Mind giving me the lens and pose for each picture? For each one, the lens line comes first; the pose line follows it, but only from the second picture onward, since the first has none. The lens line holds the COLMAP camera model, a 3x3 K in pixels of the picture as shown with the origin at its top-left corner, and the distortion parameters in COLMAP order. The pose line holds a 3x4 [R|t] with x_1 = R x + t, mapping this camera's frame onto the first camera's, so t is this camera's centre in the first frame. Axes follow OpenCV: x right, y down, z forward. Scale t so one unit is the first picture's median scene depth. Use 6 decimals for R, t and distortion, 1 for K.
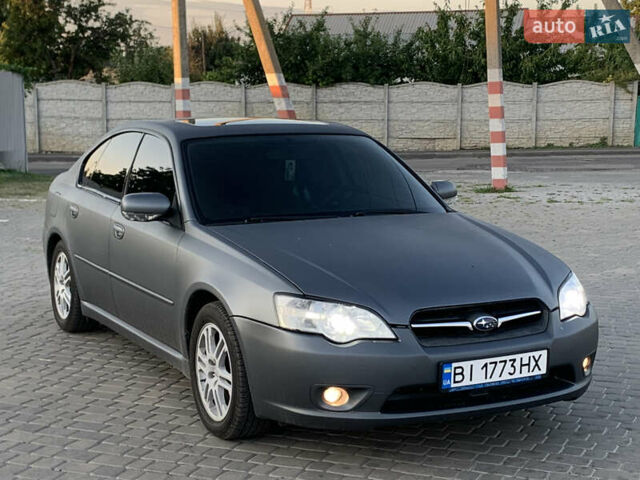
lens RADIAL K [[1141.8, 0, 320.9], [0, 1141.8, 258.3], [0, 0, 1]] dist [0.164442, -0.145117]
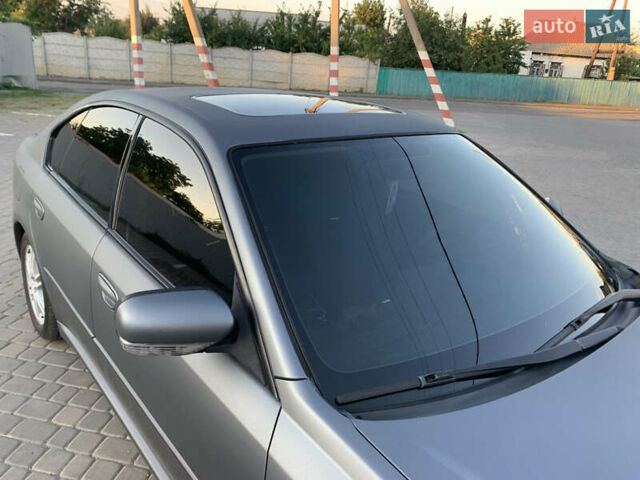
lens RADIAL K [[492.9, 0, 313.8], [0, 492.9, 237.3], [0, 0, 1]] dist [-0.001731, 0.004783]
pose [[0.972893, -0.007472, 0.231134, -0.164499], [-0.041267, 0.977826, 0.205313, -0.134622], [-0.227543, -0.209286, 0.951012, 0.925418]]
